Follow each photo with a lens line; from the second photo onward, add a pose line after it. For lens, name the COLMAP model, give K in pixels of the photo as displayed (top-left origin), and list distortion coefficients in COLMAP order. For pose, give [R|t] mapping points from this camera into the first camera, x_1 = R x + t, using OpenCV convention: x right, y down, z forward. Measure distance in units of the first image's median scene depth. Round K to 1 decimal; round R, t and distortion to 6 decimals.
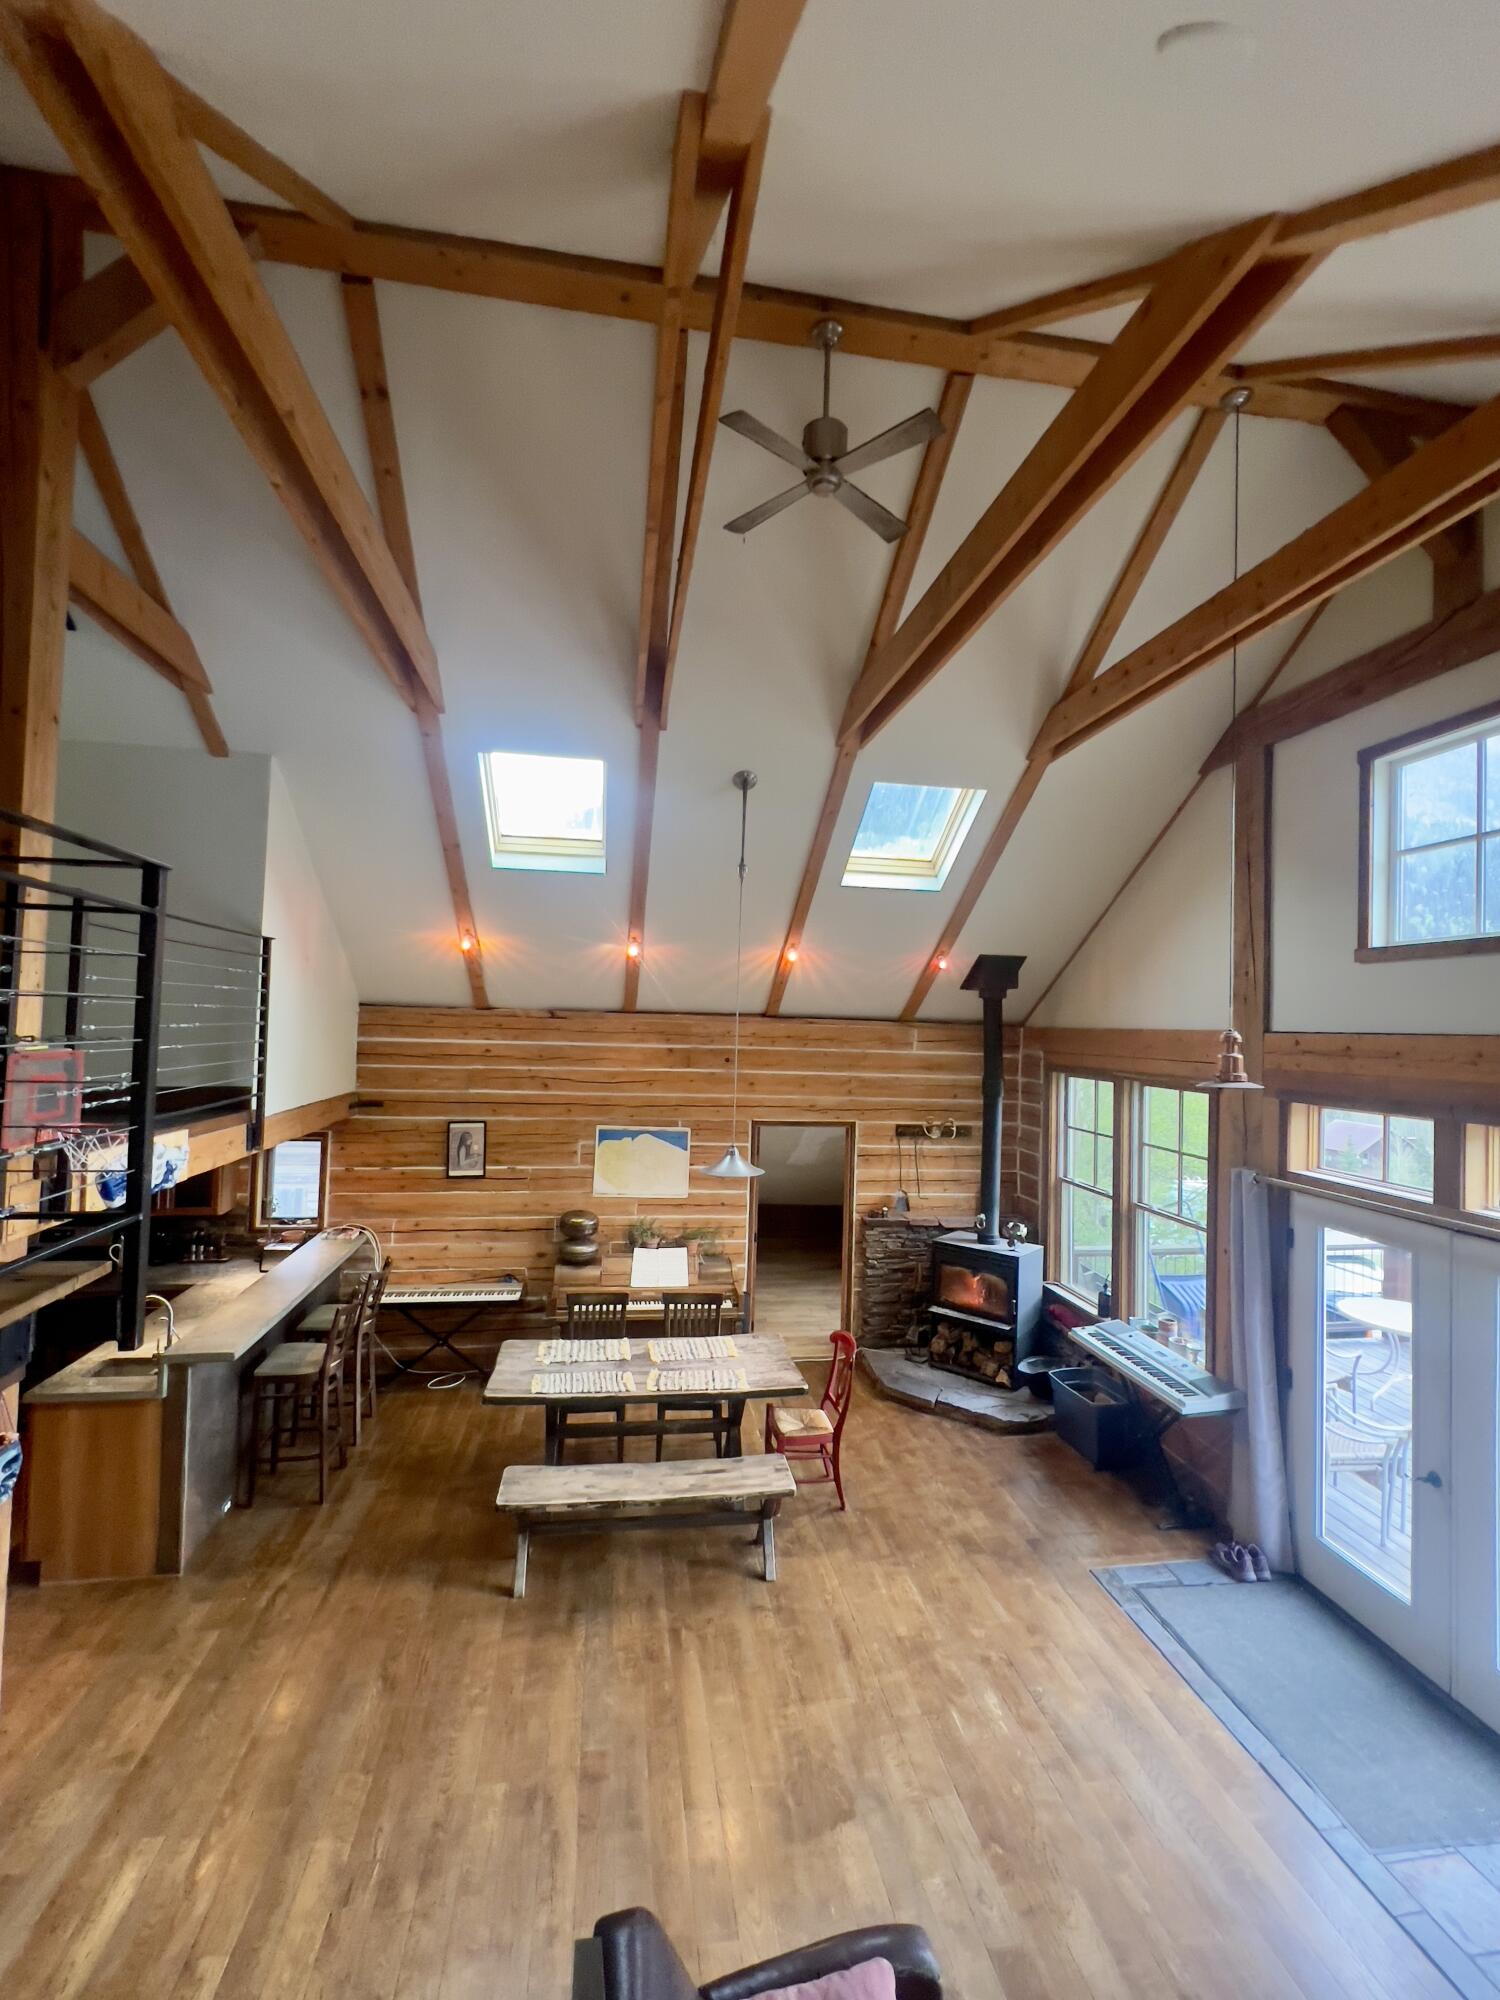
lens RADIAL K [[879.4, 0, 748.4], [0, 879.4, 996.4], [0, 0, 1]] dist [0.000366, 0.000054]
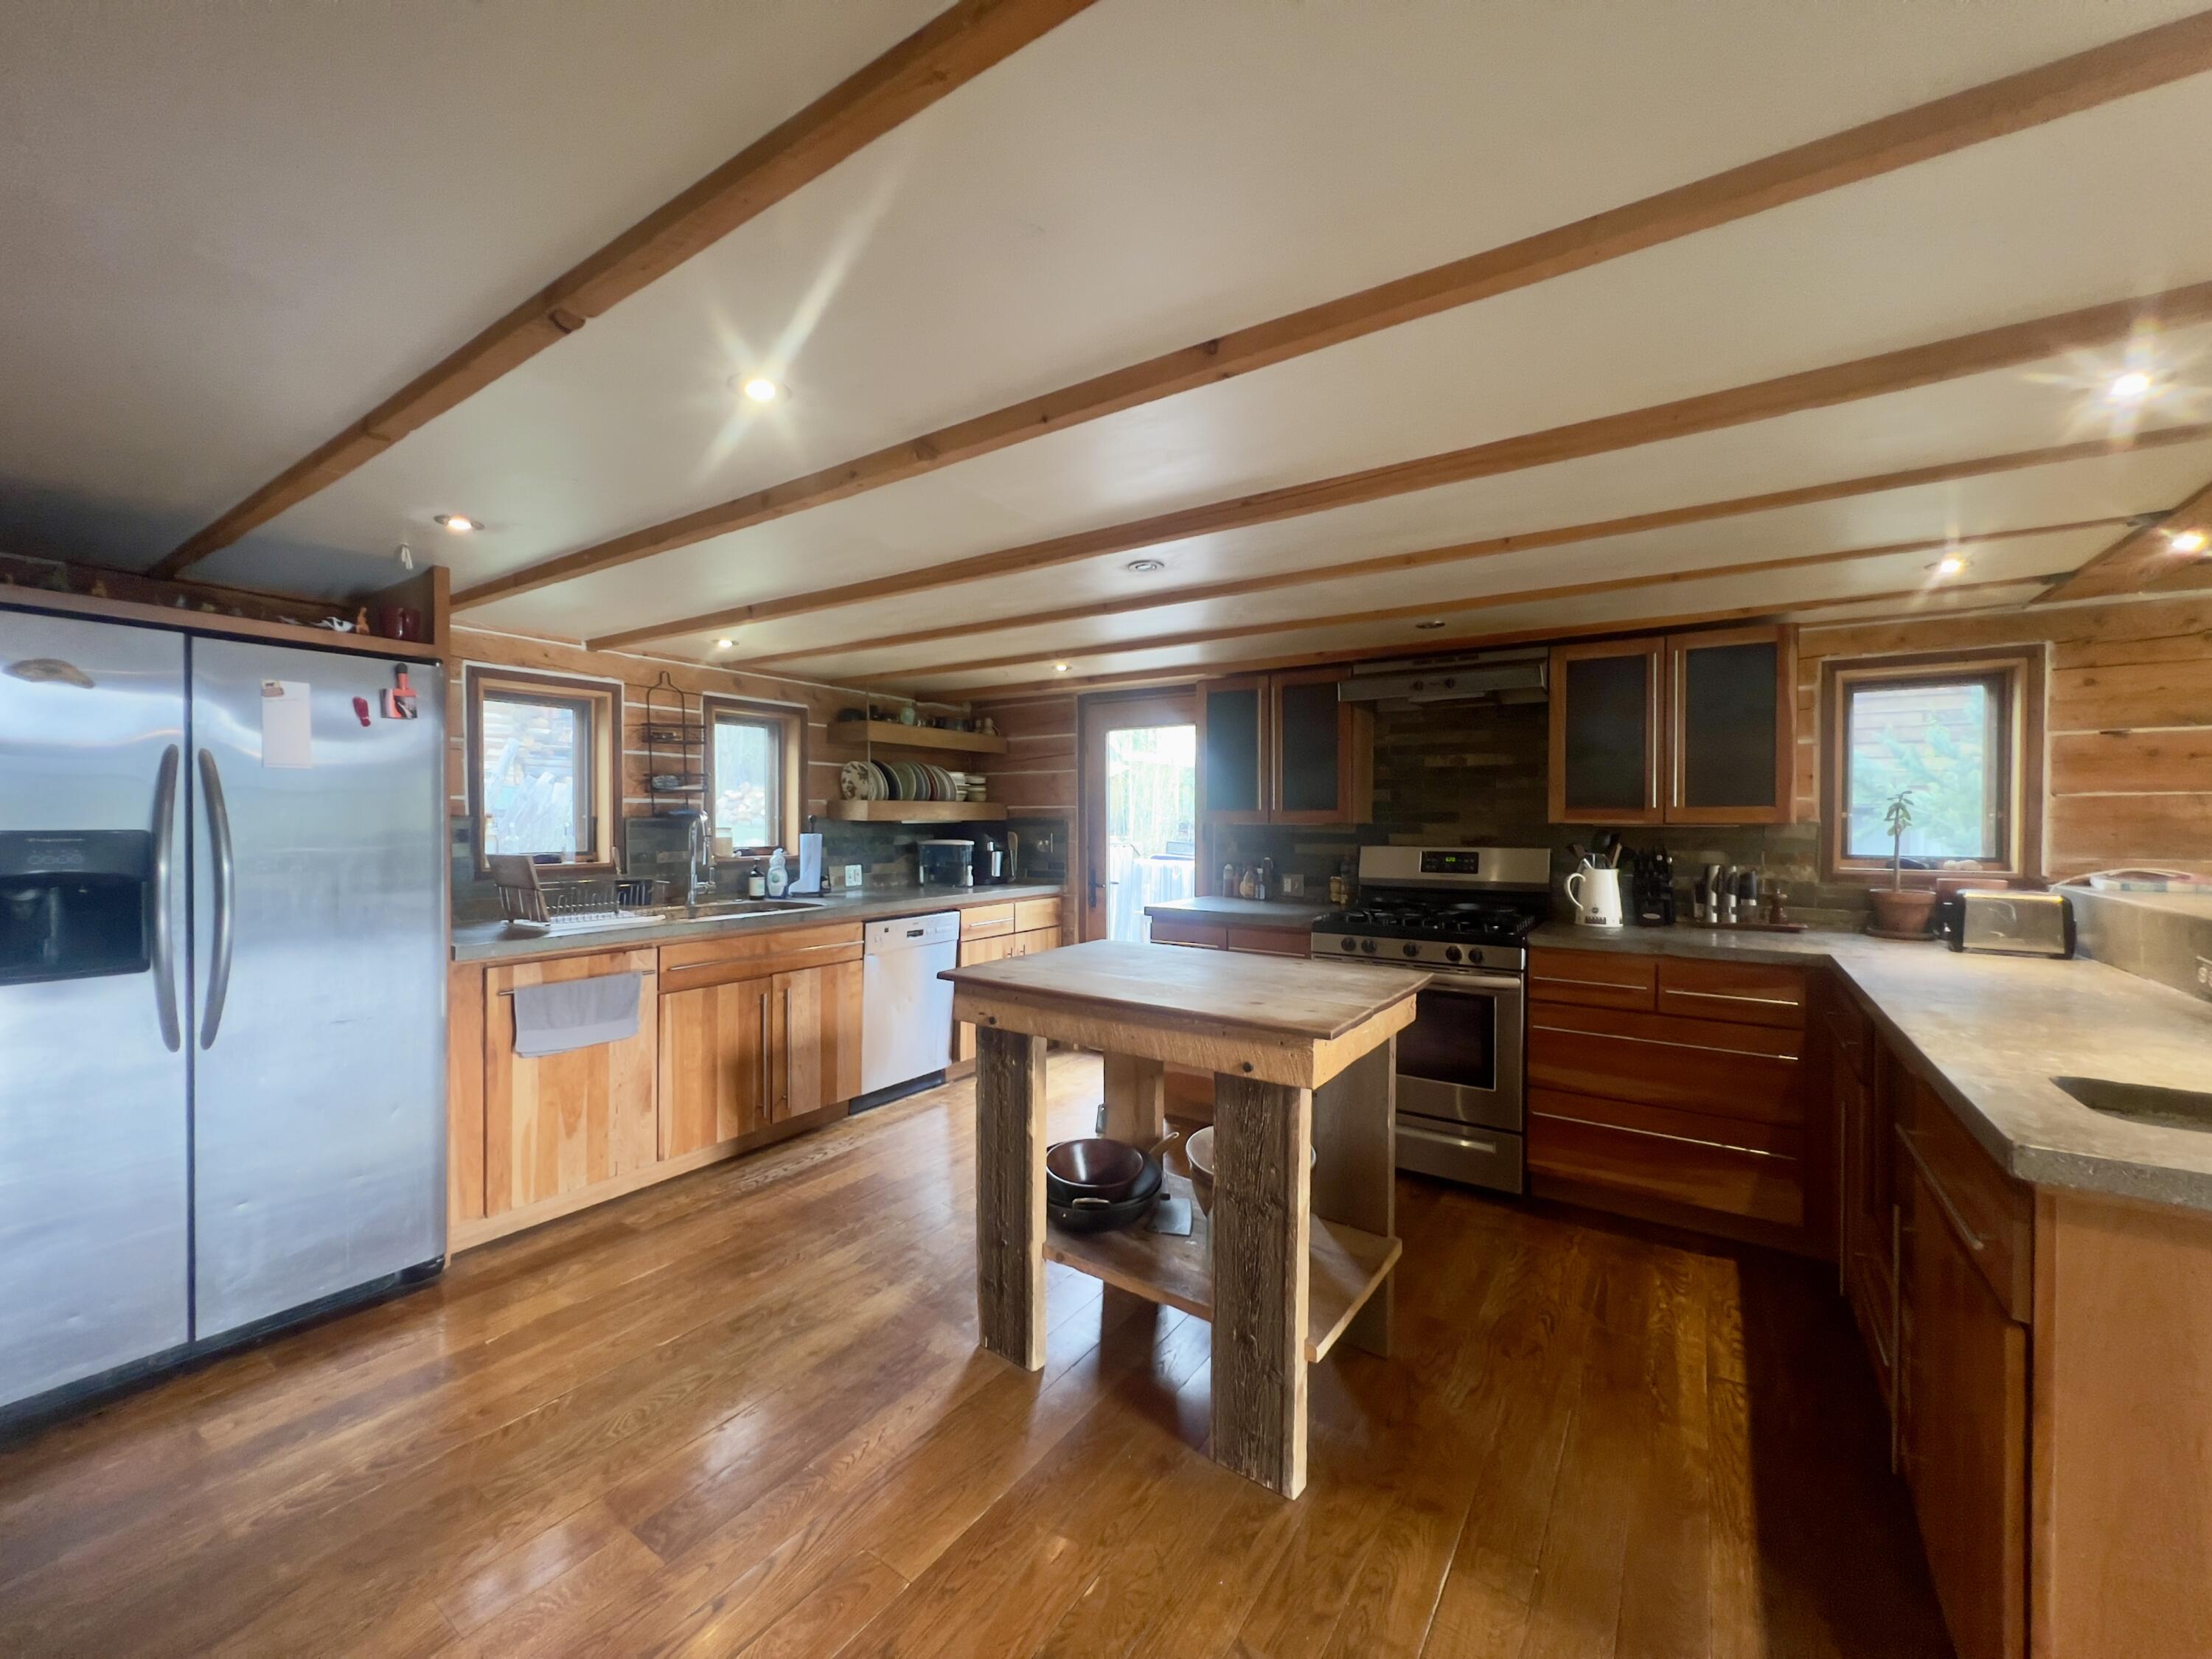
lens RADIAL K [[881.5, 0, 1110.4], [0, 881.5, 824.0], [0, 0, 1]] dist [0.000962, 0.000070]
pose [[0.732327, -0.019383, -0.680677, -0.516648], [0.036587, 0.999271, 0.010909, 0.216127], [0.679970, -0.032893, 0.732502, 0.399670]]
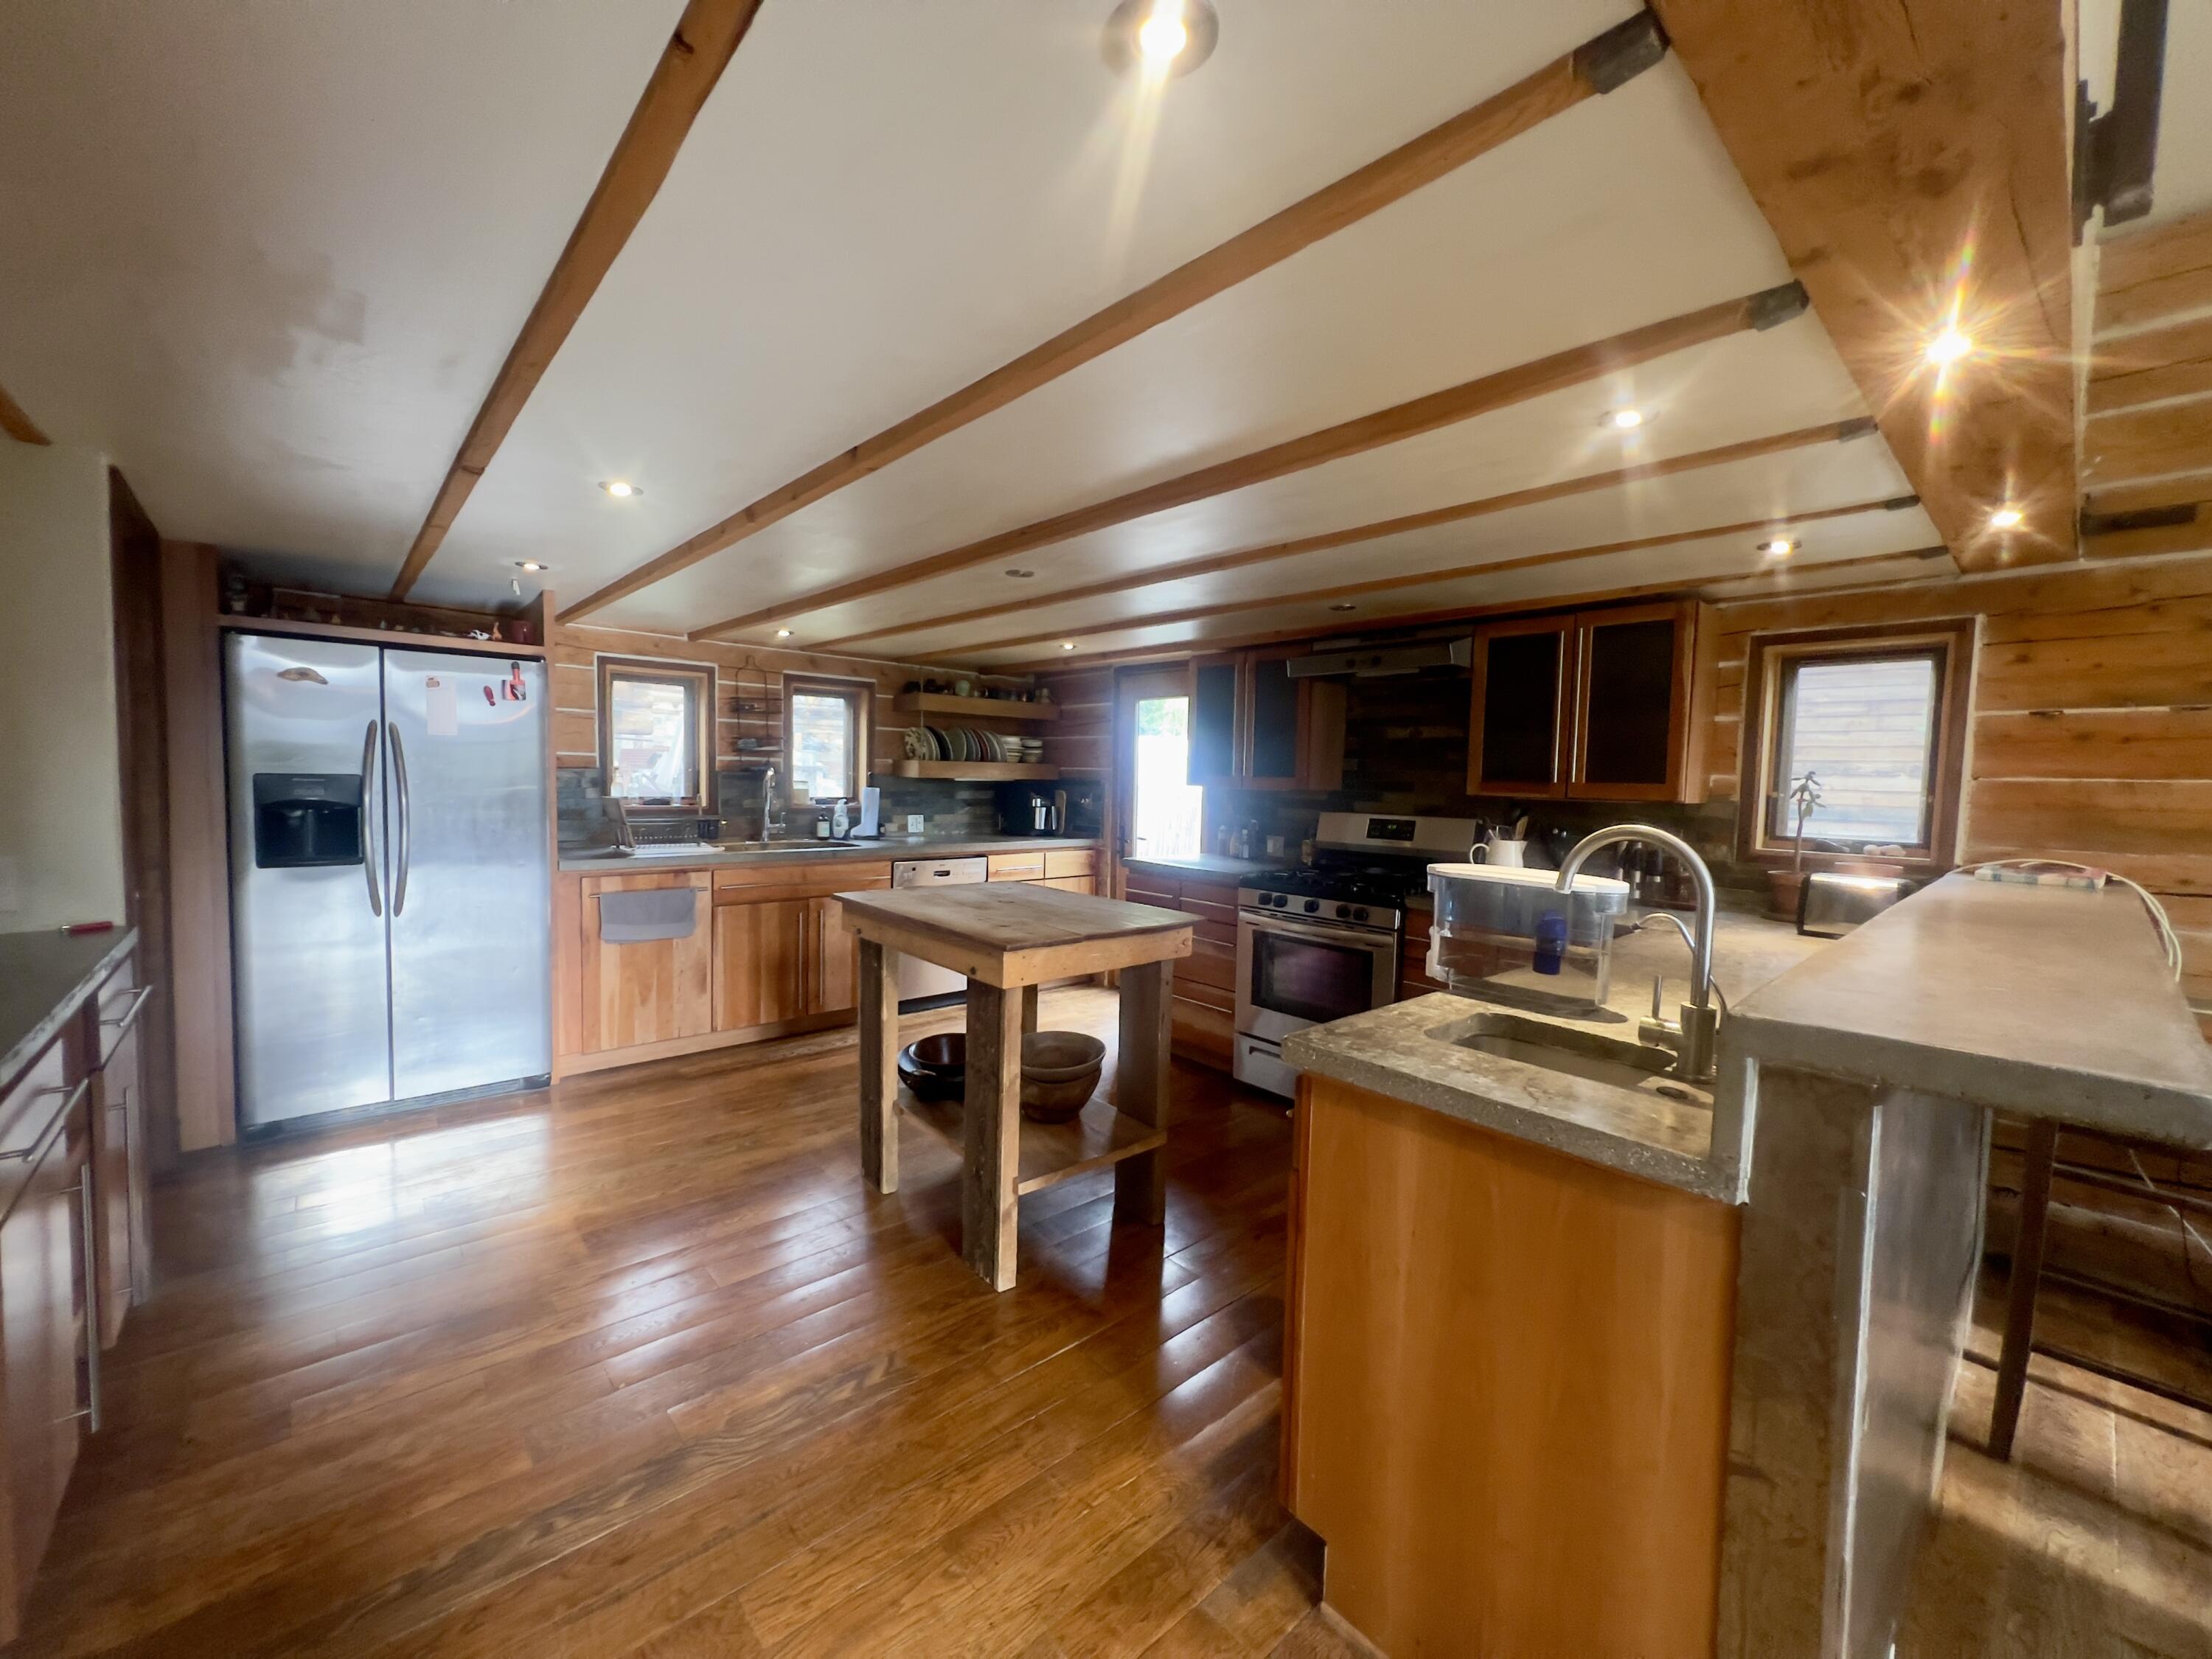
lens RADIAL K [[881.5, 0, 1106.2], [0, 881.5, 826.6], [0, 0, 1]] dist [0.000962, 0.000070]
pose [[0.545049, 0.038078, -0.837539, -0.357626], [0.014660, 0.998383, 0.054930, 0.217062], [0.838276, -0.042218, 0.543610, 0.469386]]
